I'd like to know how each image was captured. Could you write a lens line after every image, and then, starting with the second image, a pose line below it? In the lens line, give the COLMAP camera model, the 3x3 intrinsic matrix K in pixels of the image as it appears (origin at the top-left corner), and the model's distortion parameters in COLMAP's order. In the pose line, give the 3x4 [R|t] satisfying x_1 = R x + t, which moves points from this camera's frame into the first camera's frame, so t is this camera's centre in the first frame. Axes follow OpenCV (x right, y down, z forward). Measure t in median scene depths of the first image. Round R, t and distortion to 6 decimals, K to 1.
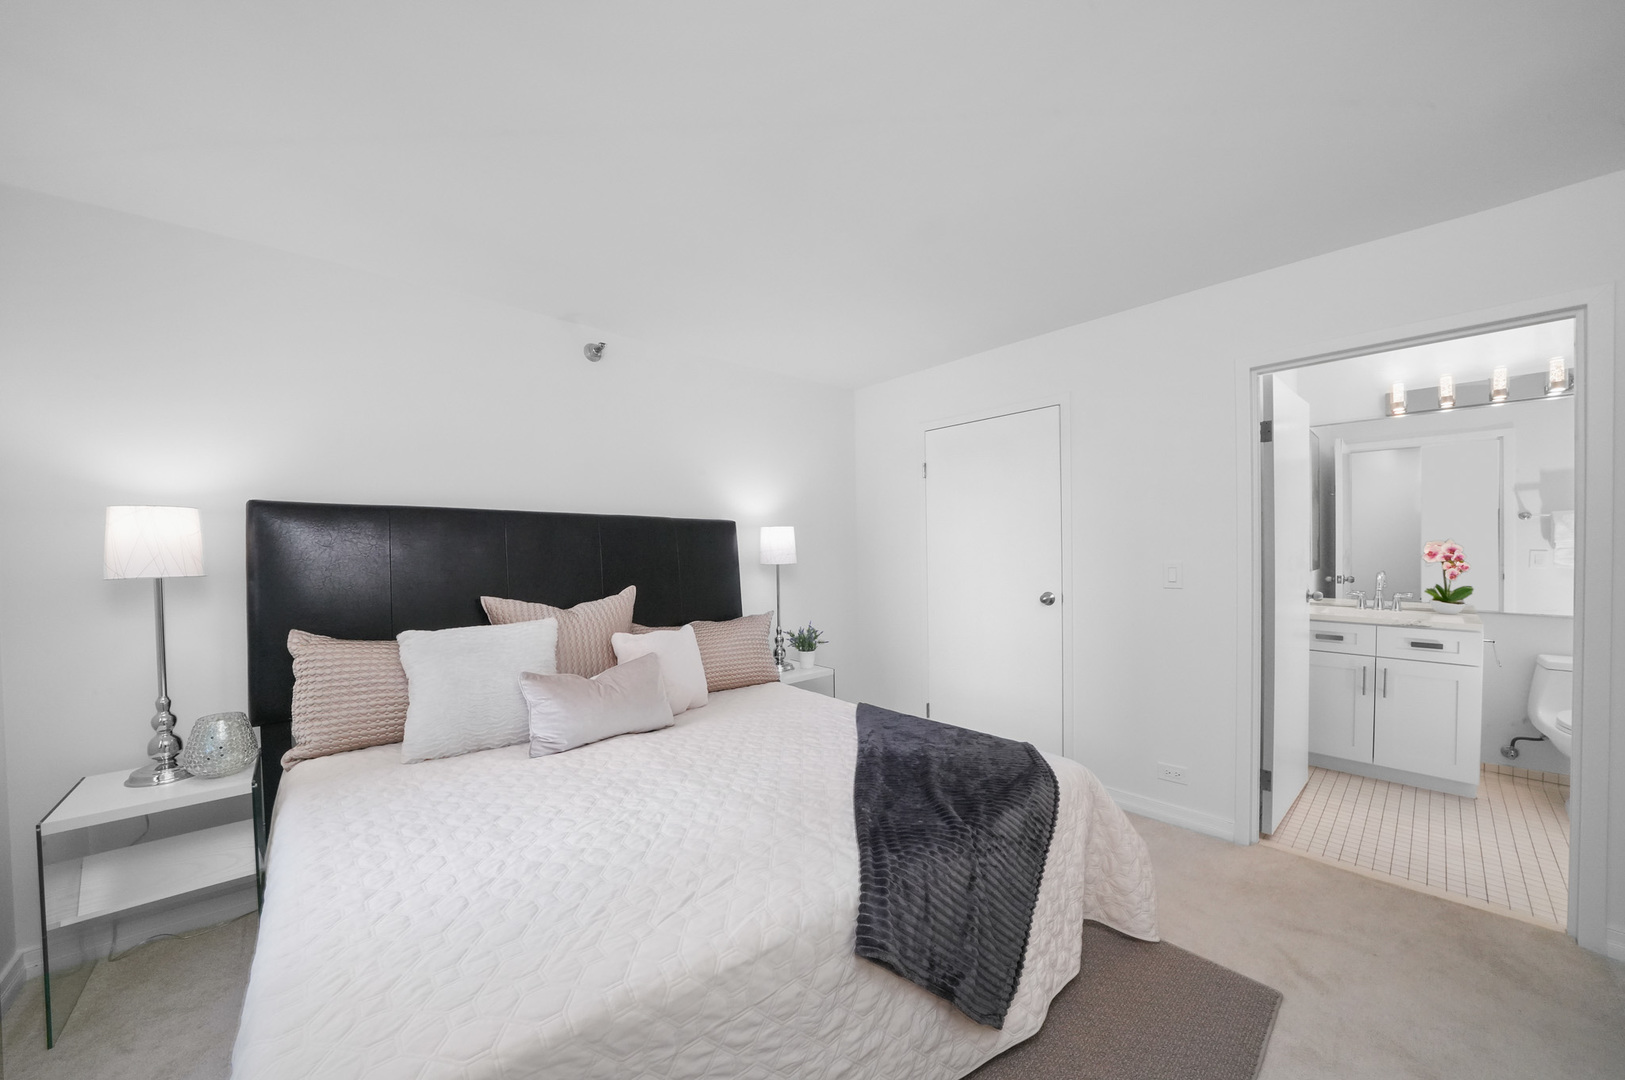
lens RADIAL K [[568.3, 0, 809.9], [0, 568.3, 542.8], [0, 0, 1]] dist [-0.020589, -0.000032]
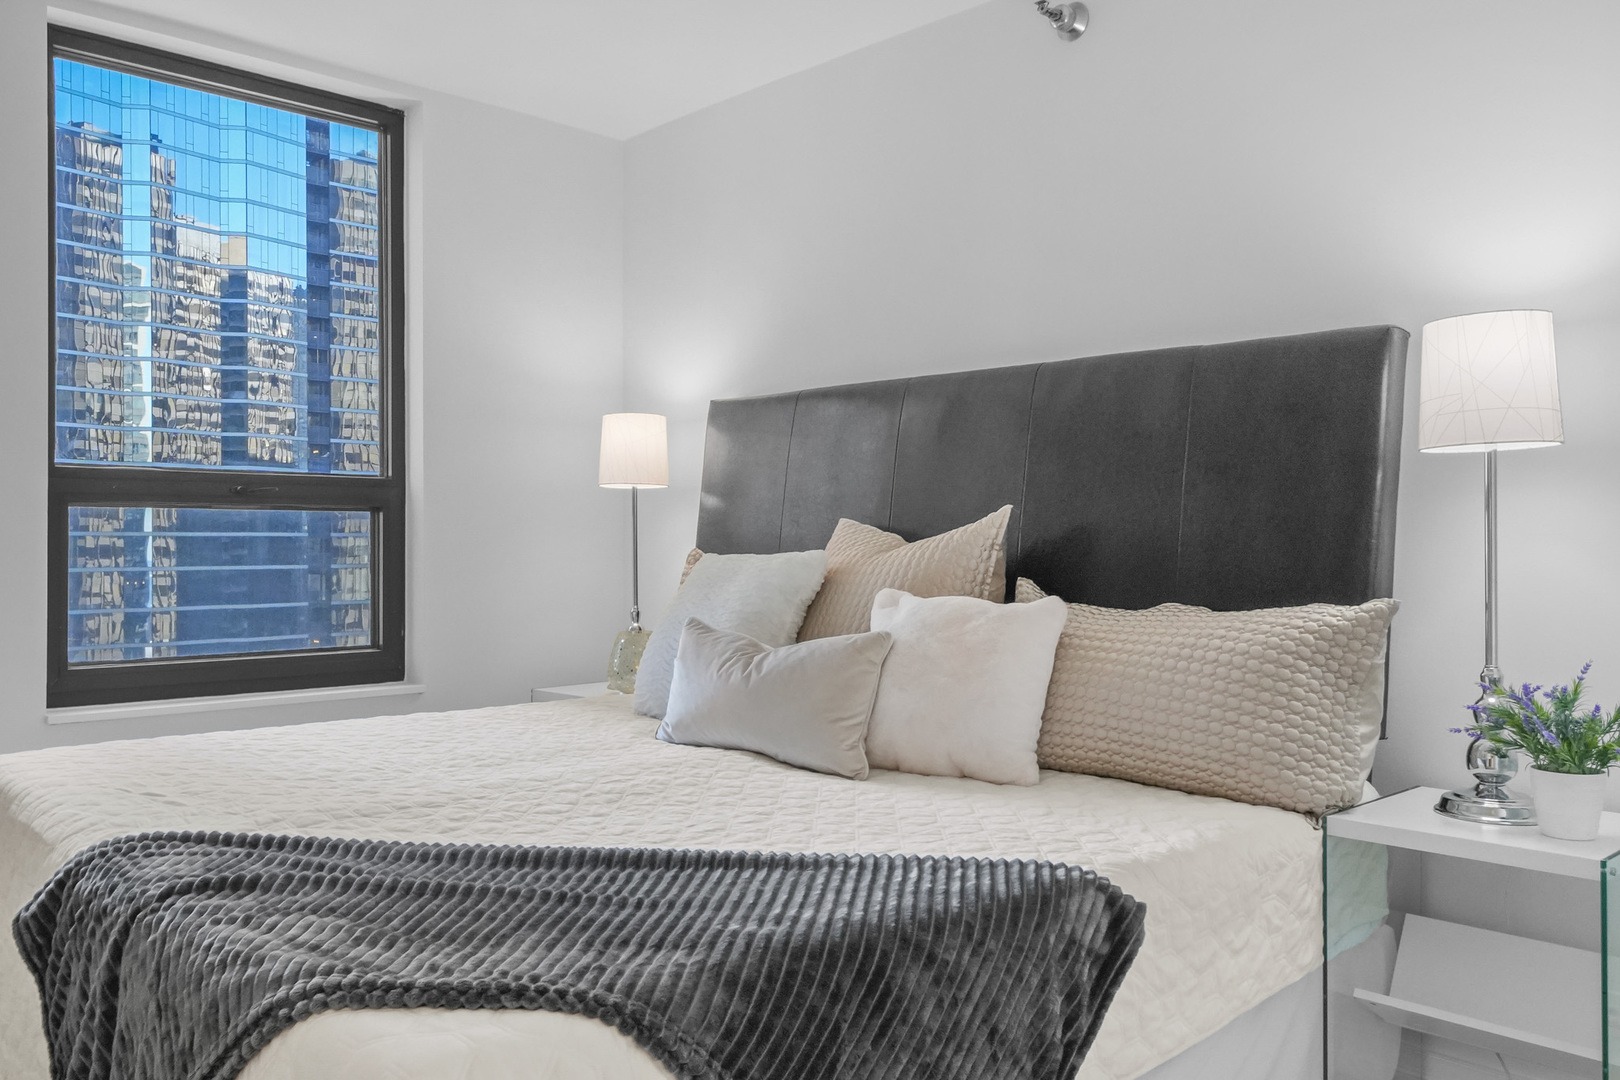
lens RADIAL K [[1277.9, 0, 810.0], [0, 1277.9, 540.0], [0, 0, 1]] dist [0.023162, -0.008999]
pose [[0.021609, 0.001615, -0.999765, 0.731610], [0.007985, 0.999967, 0.001788, 0.101294], [0.999735, -0.008022, 0.021595, 0.814272]]
